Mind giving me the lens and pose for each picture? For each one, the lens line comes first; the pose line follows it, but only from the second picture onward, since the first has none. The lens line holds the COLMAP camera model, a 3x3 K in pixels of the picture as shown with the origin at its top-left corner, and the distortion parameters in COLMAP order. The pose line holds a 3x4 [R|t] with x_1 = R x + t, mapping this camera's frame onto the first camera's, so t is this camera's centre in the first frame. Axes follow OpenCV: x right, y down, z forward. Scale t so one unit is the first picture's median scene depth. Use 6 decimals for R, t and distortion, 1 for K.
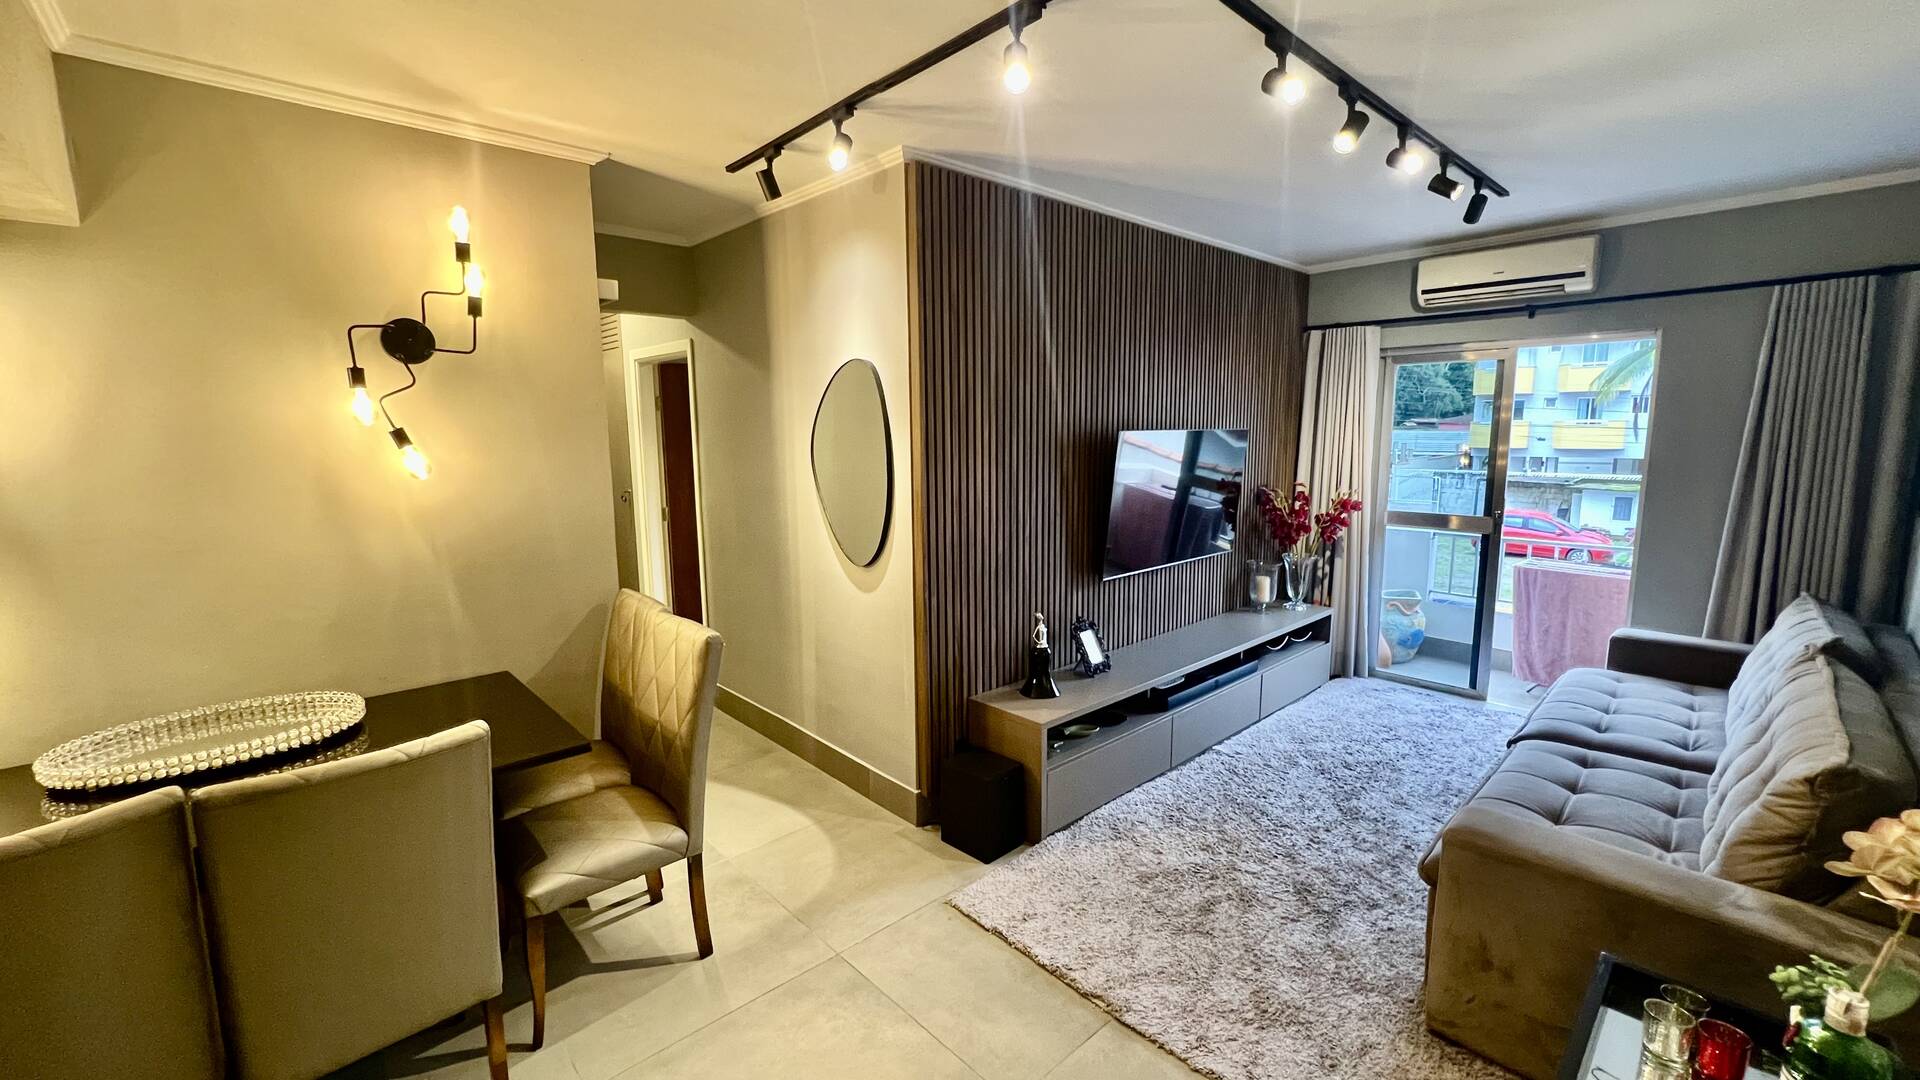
lens RADIAL K [[772.3, 0, 952.2], [0, 772.3, 542.3], [0, 0, 1]] dist [-0.002075, 0.000839]
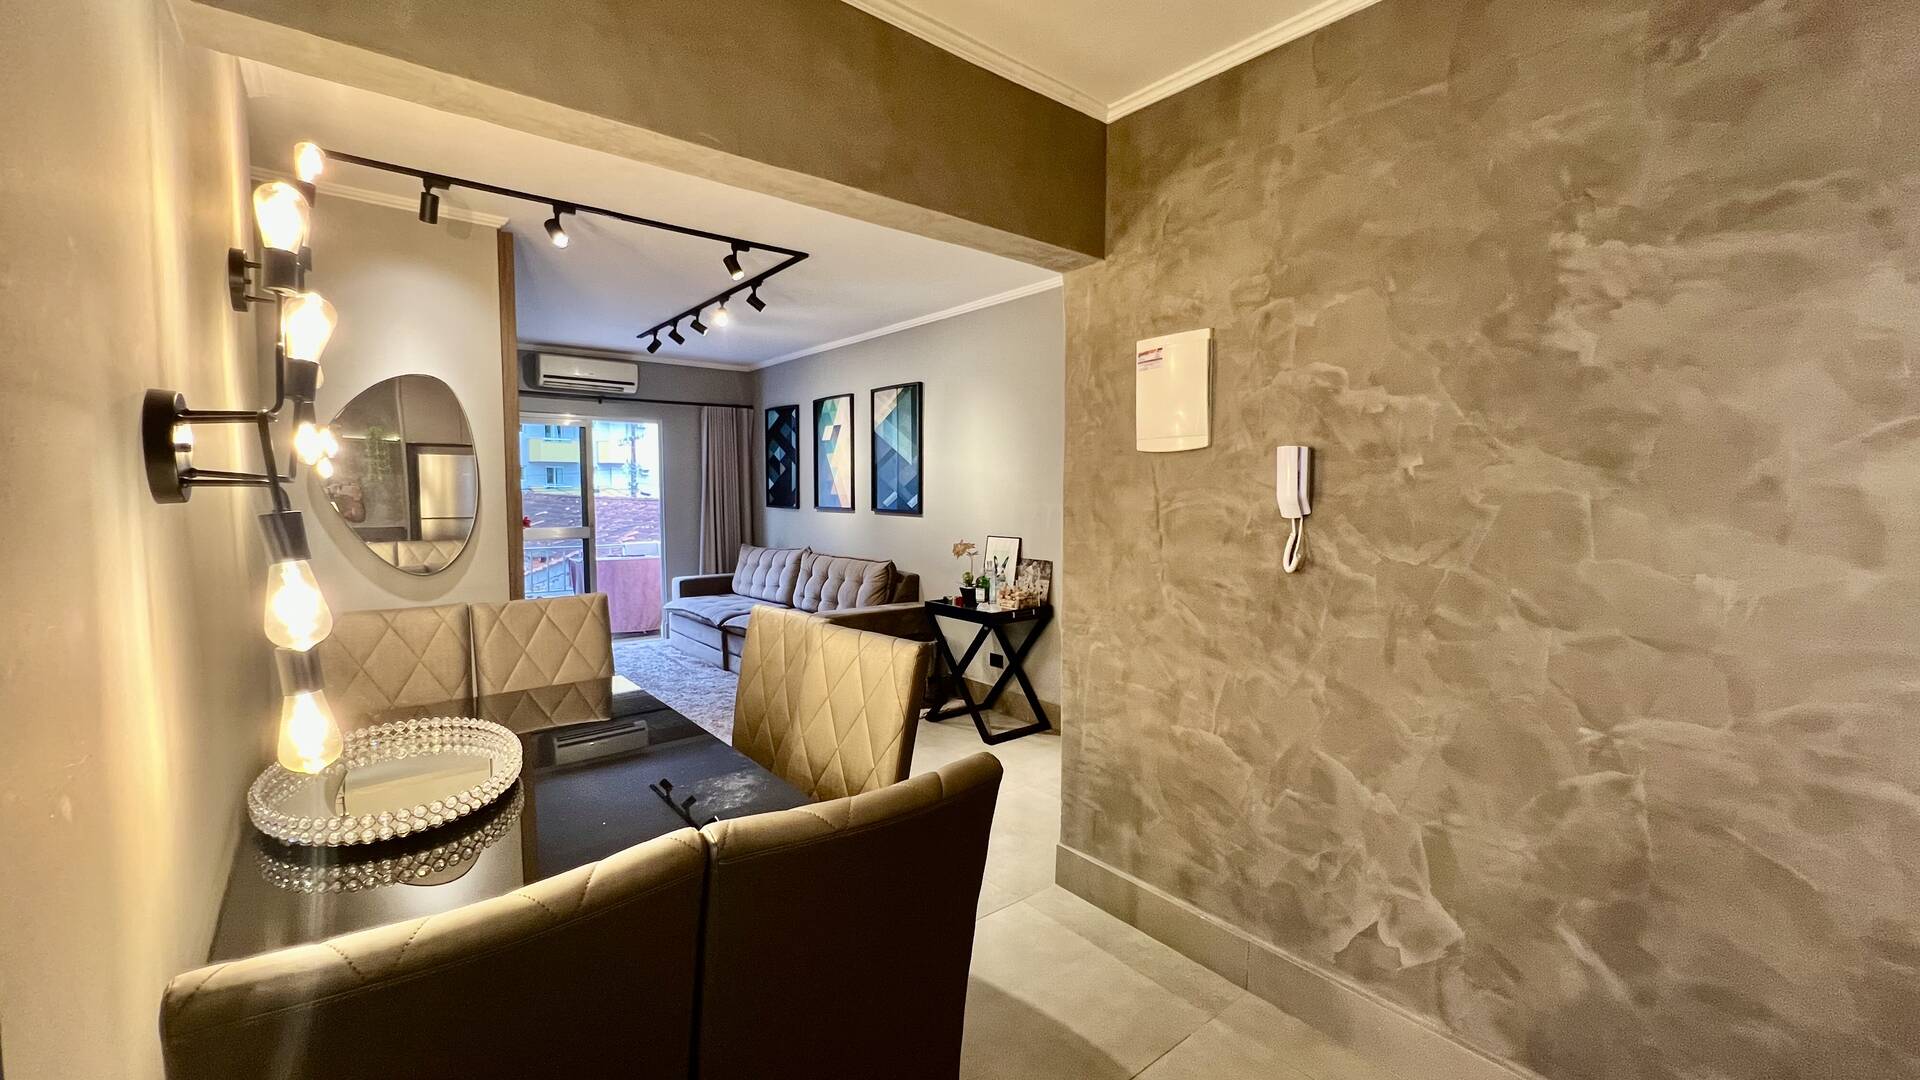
lens RADIAL K [[772.3, 0, 954.8], [0, 772.3, 534.7], [0, 0, 1]] dist [-0.002075, 0.000839]
pose [[0.066712, -0.046641, 0.996682, -1.054115], [0.144431, 0.988838, 0.036606, 0.043270], [-0.987264, 0.141509, 0.072704, 0.215400]]
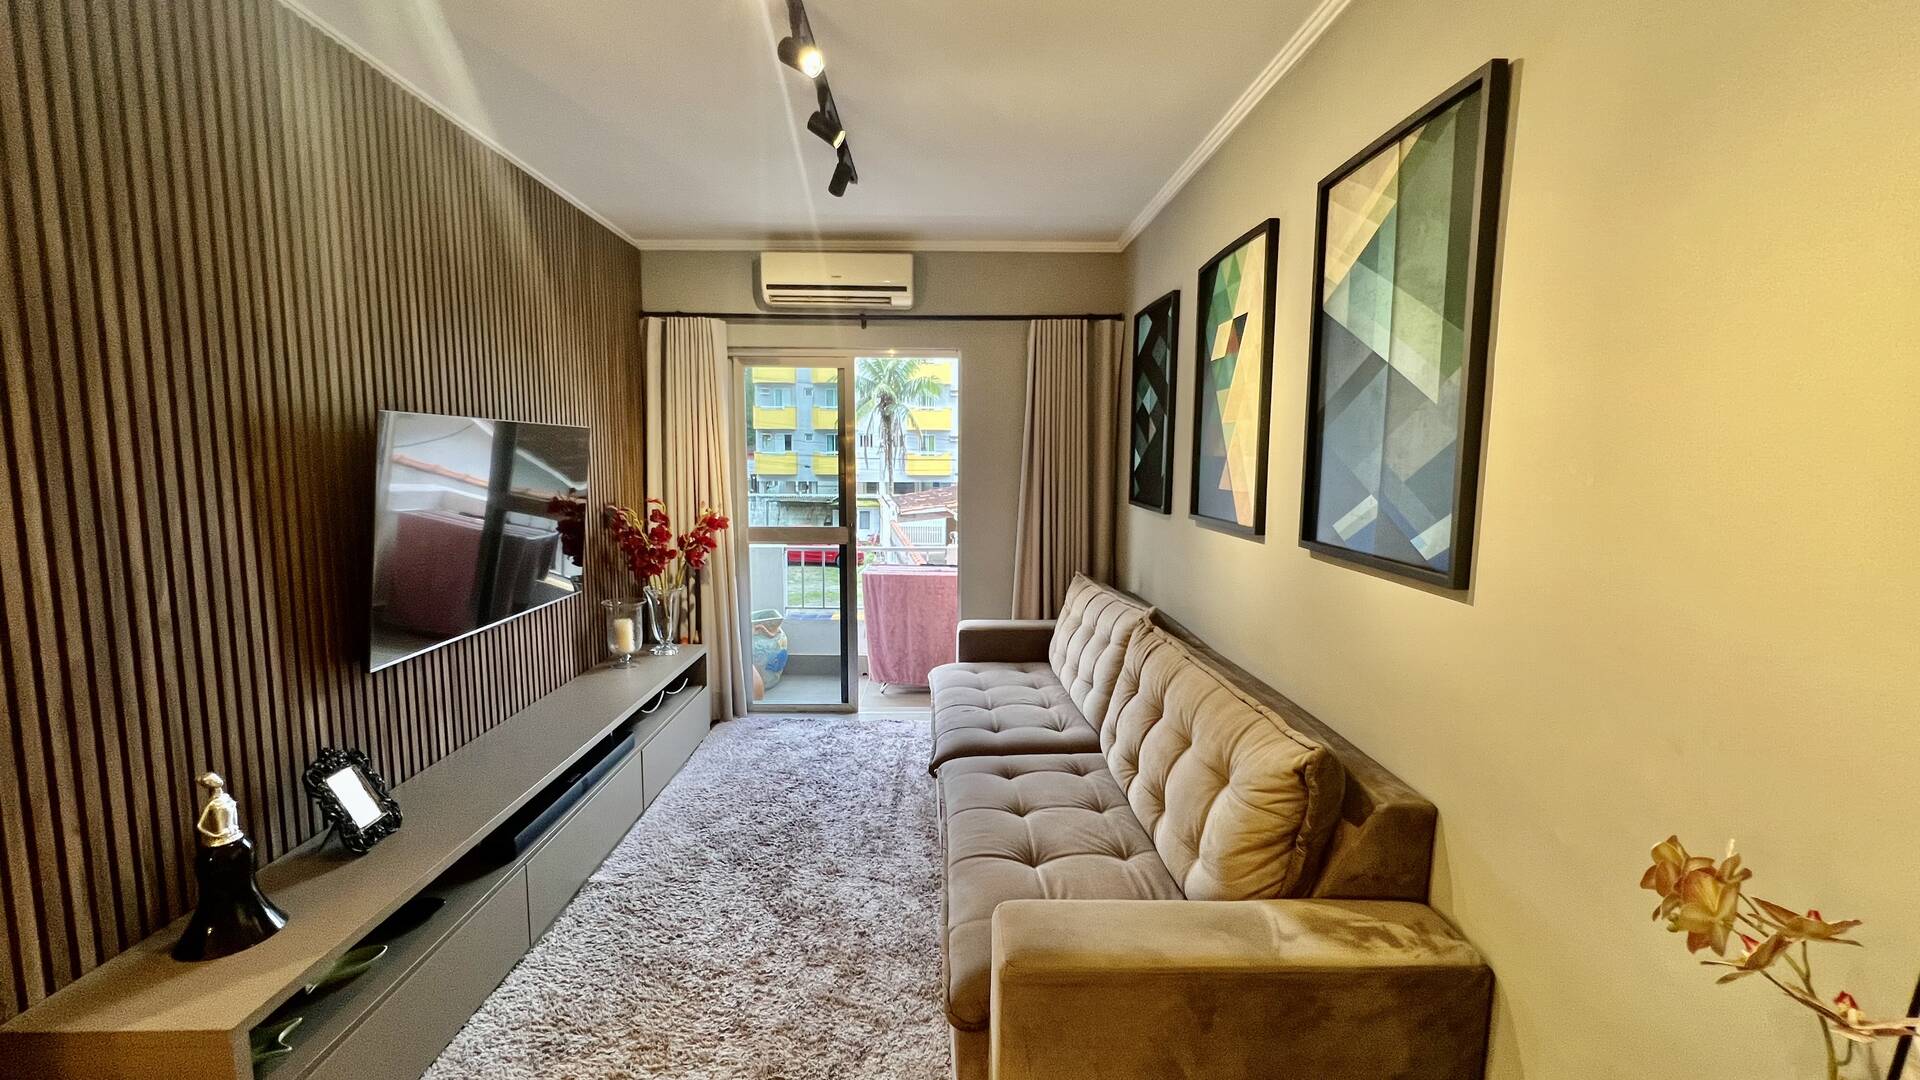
lens RADIAL K [[772.3, 0, 949.3], [0, 772.3, 537.1], [0, 0, 1]] dist [-0.002075, 0.000839]
pose [[0.667475, -0.065047, 0.741786, 0.070335], [0.097707, 0.995215, -0.000648, -0.008065], [-0.738194, 0.072910, 0.670637, 0.320403]]
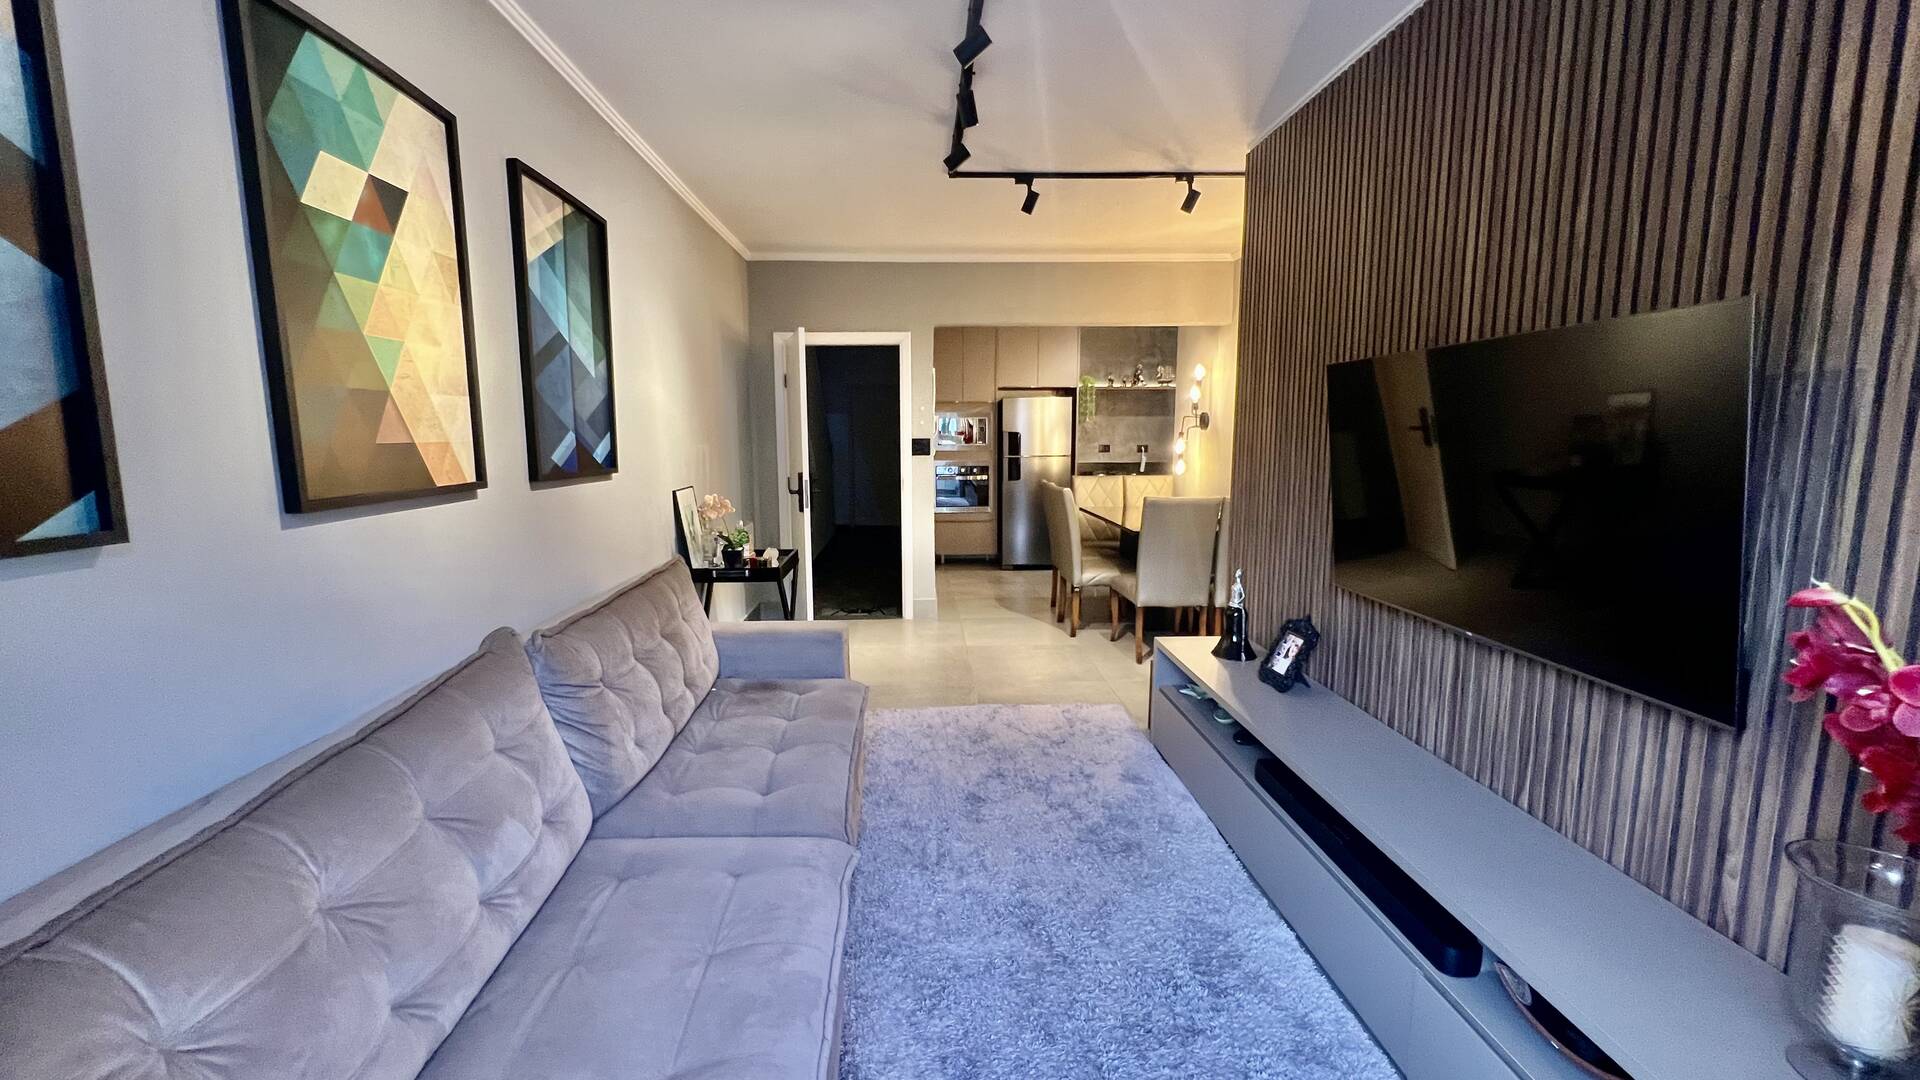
lens RADIAL K [[772.3, 0, 956.6], [0, 772.3, 534.2], [0, 0, 1]] dist [-0.002075, 0.000839]
pose [[-0.633410, 0.111123, -0.765796, 1.013883], [-0.110162, 0.966606, 0.231380, -0.131499], [0.765935, 0.230920, -0.600017, 1.248054]]
